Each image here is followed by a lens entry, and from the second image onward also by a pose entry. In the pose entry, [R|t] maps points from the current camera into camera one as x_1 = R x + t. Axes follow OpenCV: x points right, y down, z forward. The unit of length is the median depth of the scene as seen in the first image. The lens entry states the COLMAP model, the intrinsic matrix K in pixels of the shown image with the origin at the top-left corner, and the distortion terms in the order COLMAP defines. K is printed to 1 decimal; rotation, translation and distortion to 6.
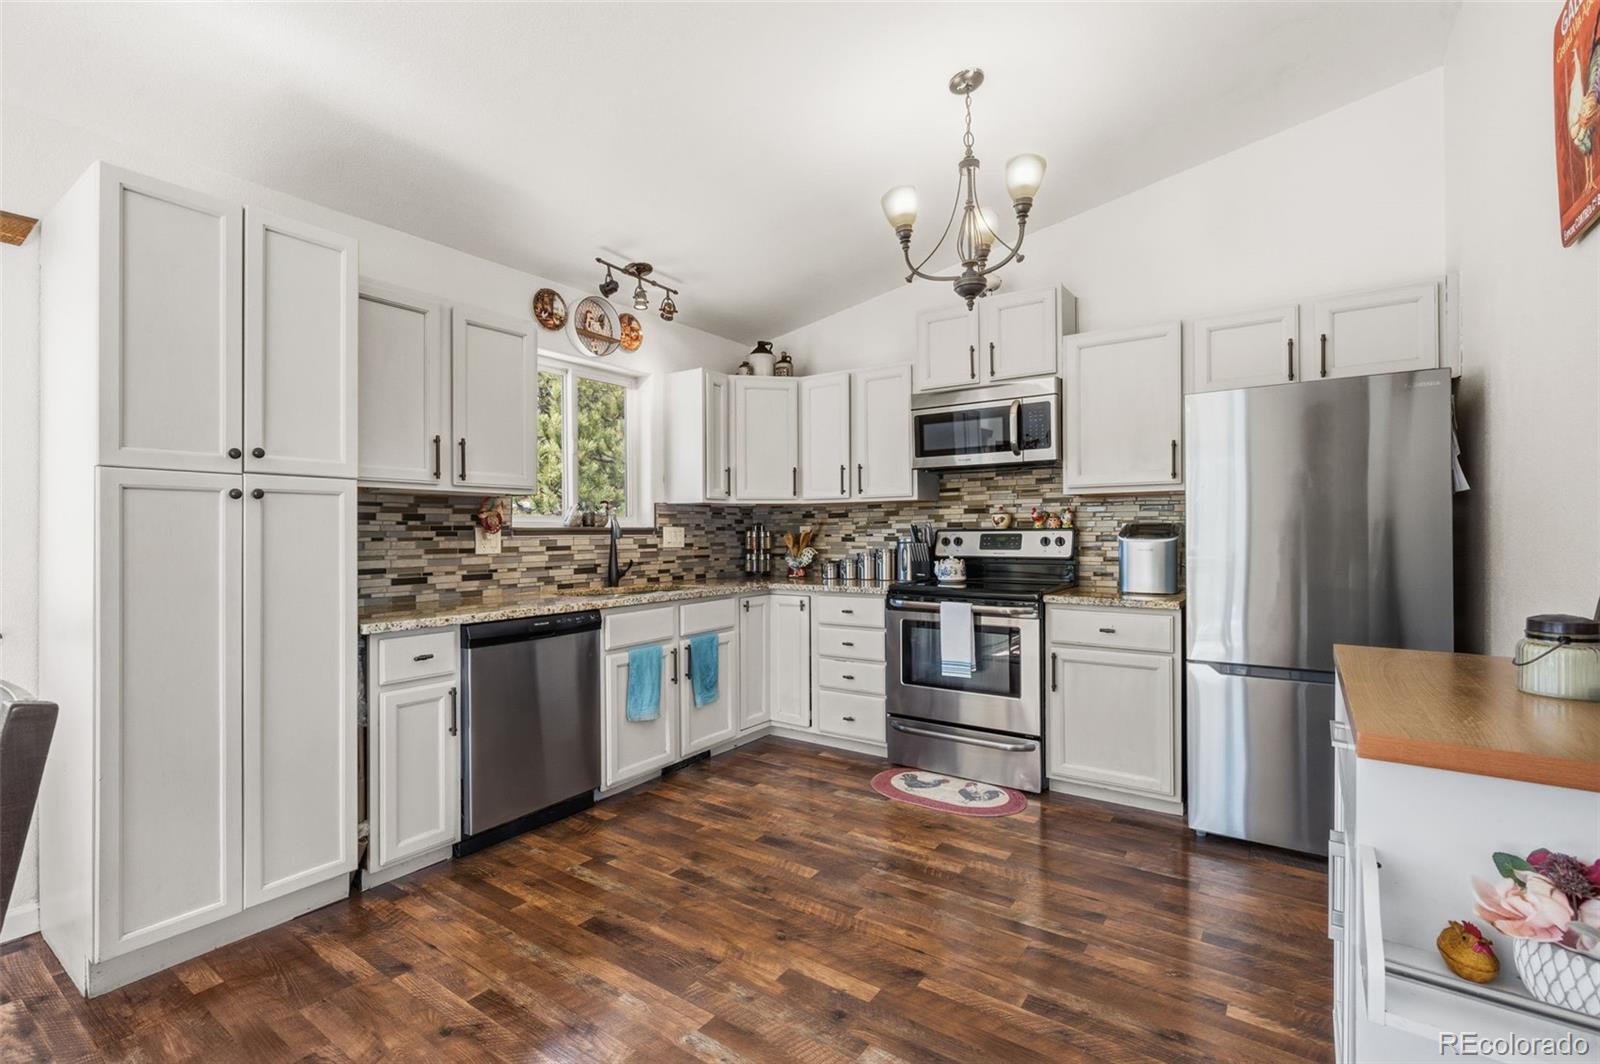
lens RADIAL K [[719.5, 0, 800.0], [0, 719.5, 532.0], [0, 0, 1]] dist [-0.003354, -0.000849]
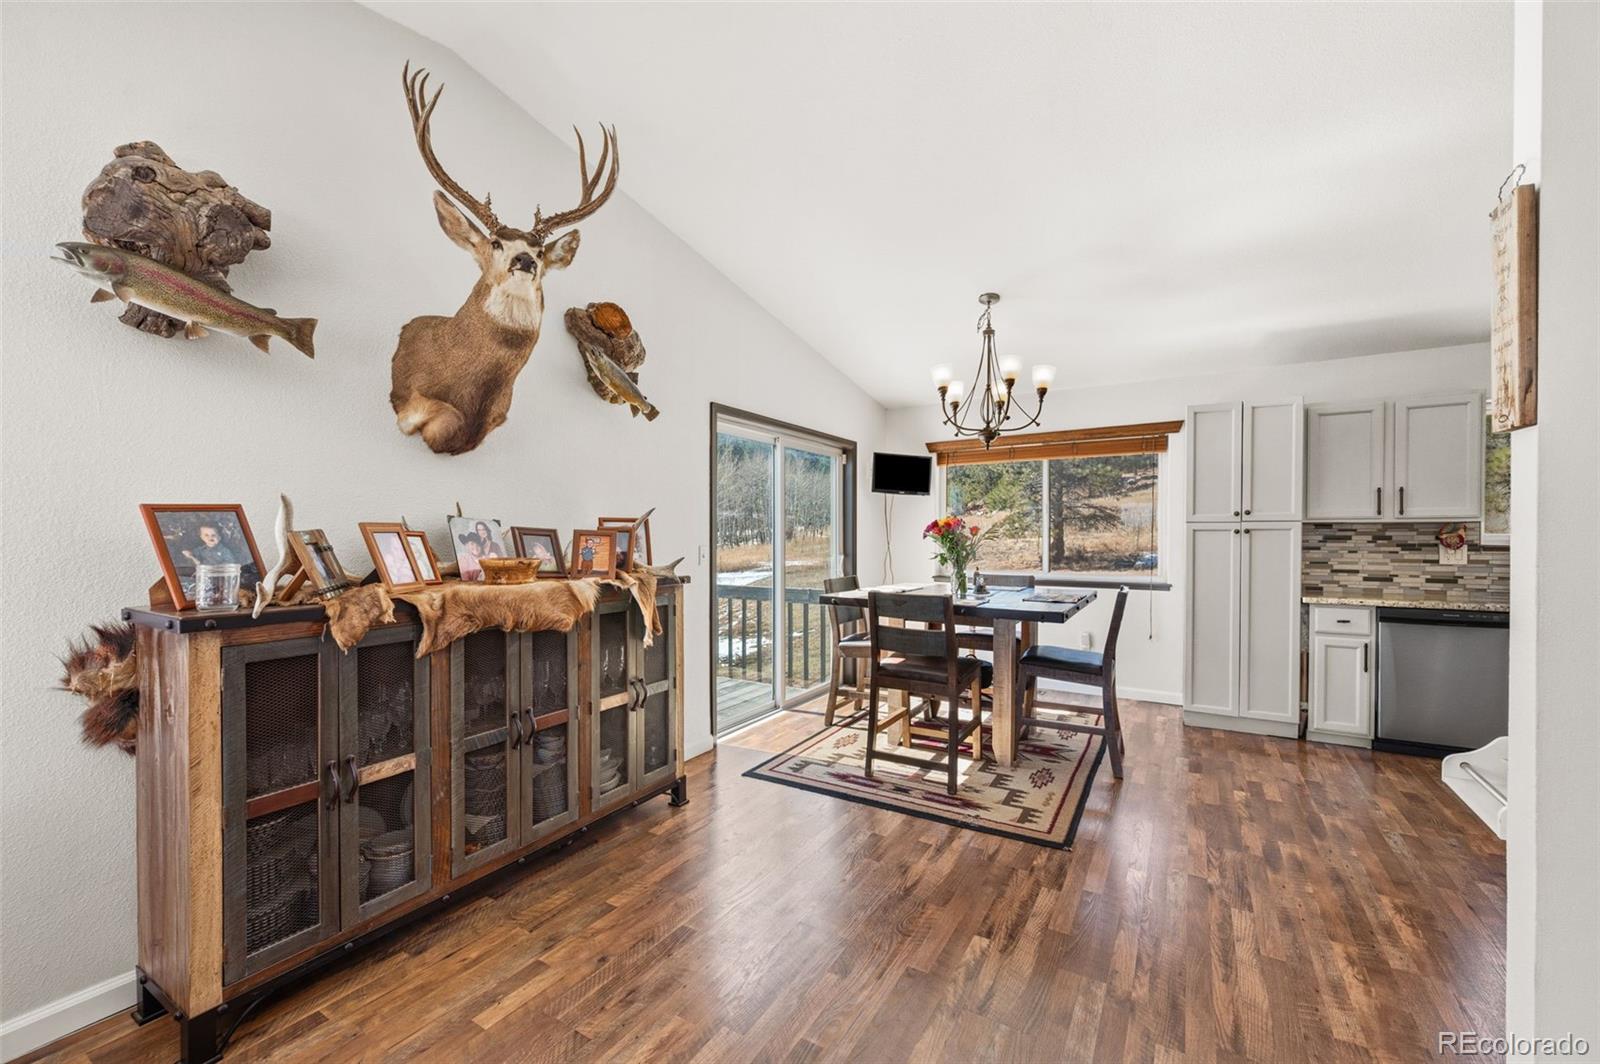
lens RADIAL K [[640.3, 0, 803.0], [0, 640.3, 541.0], [0, 0, 1]] dist [-0.000189, -0.000013]
pose [[0.069338, 0.013916, -0.997496, 0.651273], [0.001094, 0.999901, 0.014025, -0.030350], [0.997593, -0.002064, 0.069316, -0.290438]]
